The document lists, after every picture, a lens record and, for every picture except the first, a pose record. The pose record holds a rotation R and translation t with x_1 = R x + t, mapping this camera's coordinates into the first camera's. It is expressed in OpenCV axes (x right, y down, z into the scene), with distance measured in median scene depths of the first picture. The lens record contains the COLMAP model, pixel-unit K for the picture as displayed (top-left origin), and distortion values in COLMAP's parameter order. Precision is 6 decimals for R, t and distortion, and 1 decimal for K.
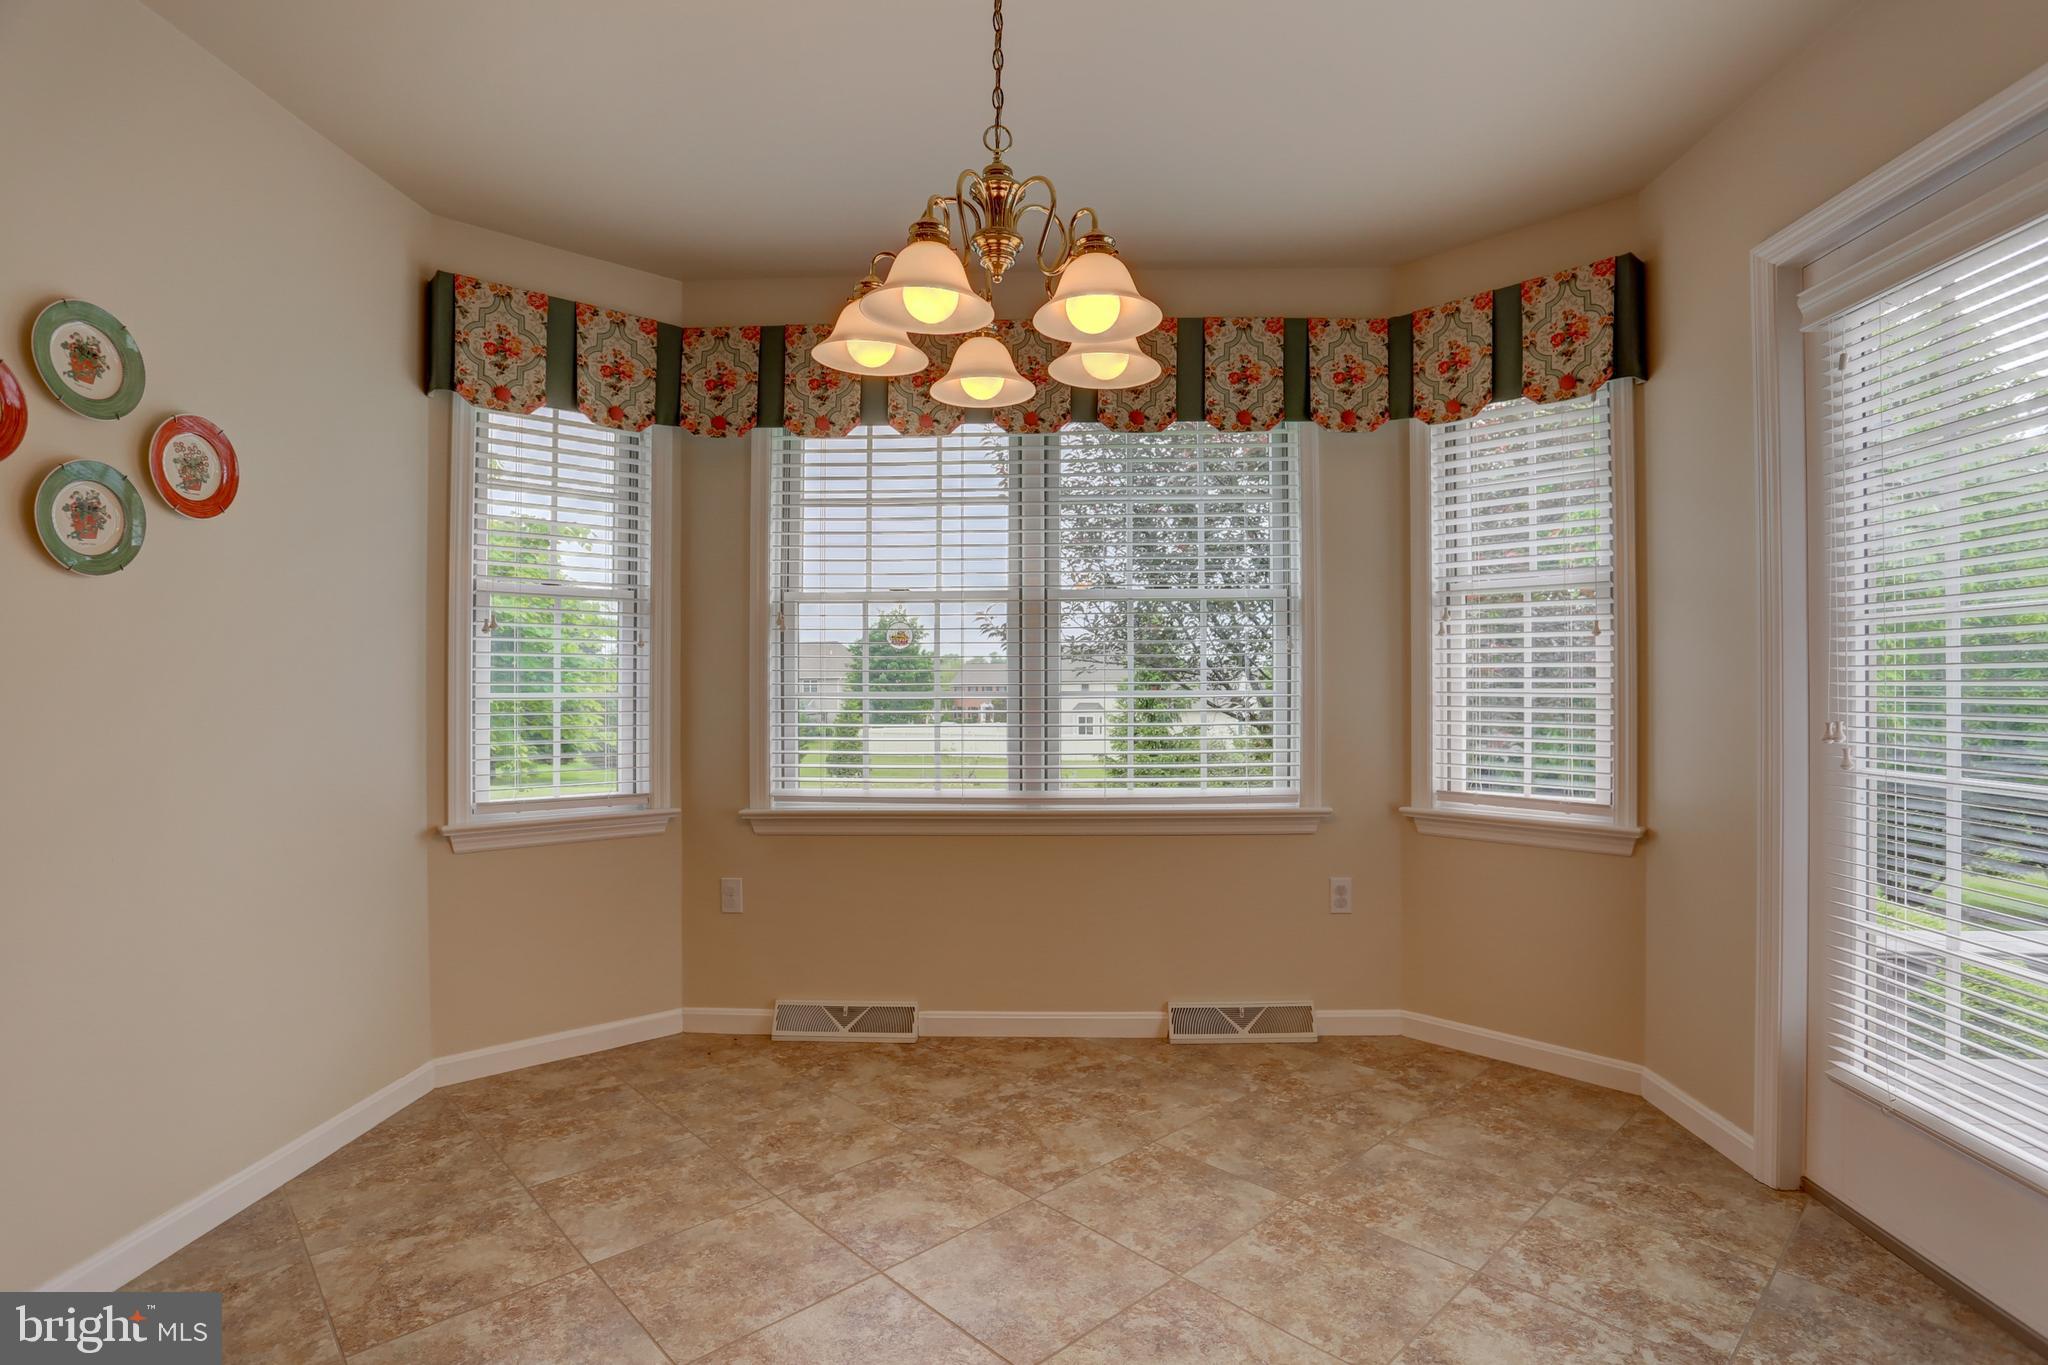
lens RADIAL K [[1014.5, 0, 1001.5], [0, 1014.5, 680.8], [0, 0, 1]] dist [-0.066523, 0.026344]
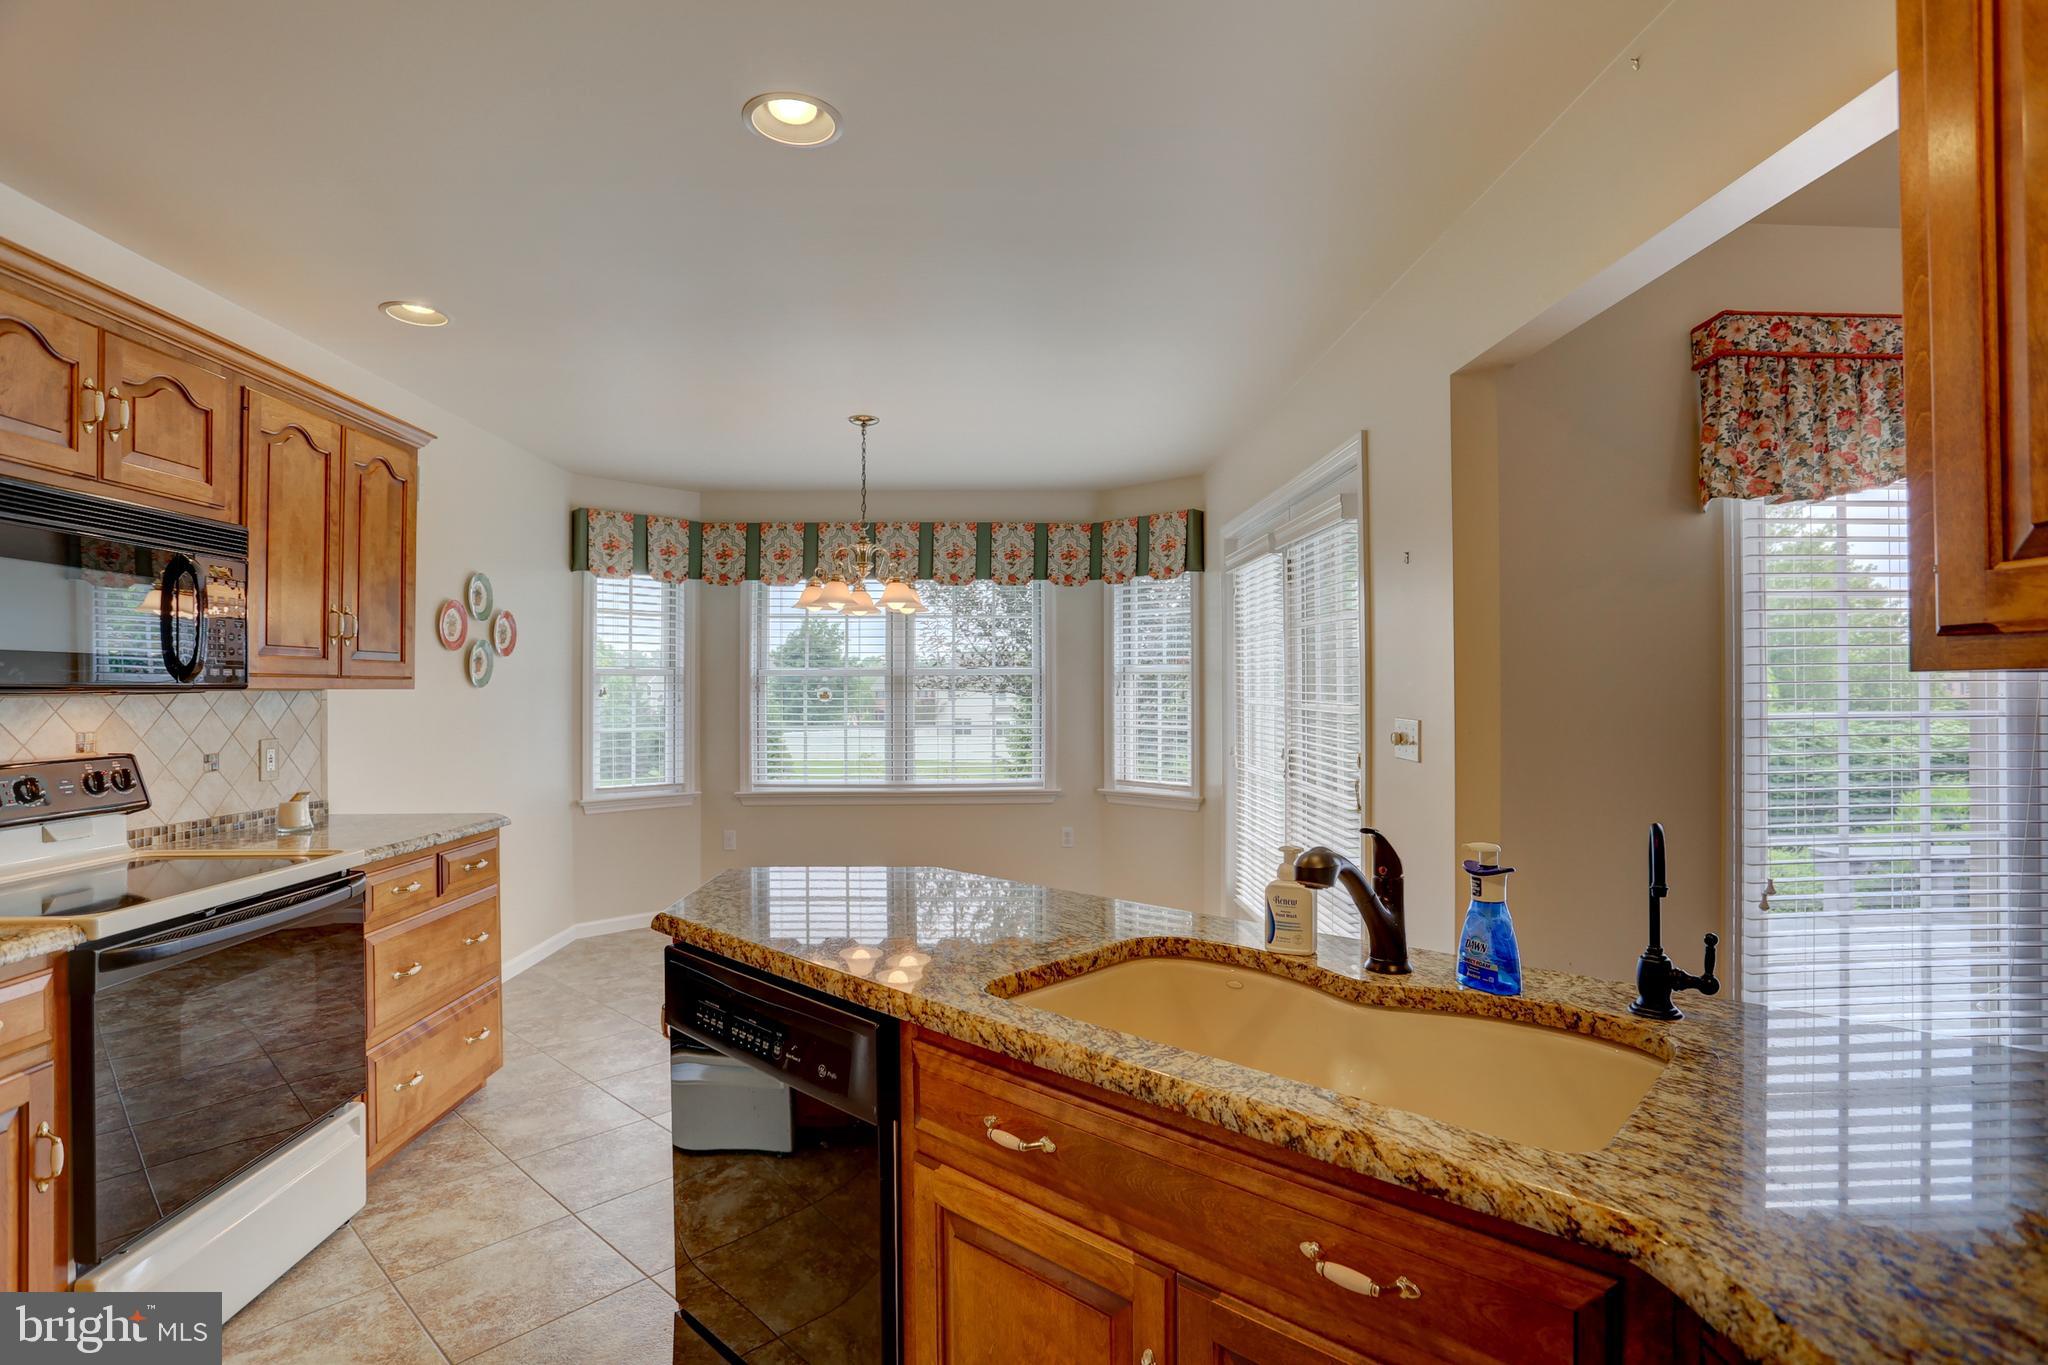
lens RADIAL K [[1014.5, 0, 998.1], [0, 1014.5, 697.9], [0, 0, 1]] dist [-0.066523, 0.026344]
pose [[0.997672, 0.000139, 0.068191, 0.088066], [-0.000773, 0.999957, 0.009272, -0.058885], [-0.068186, -0.009303, 0.997629, -0.852255]]
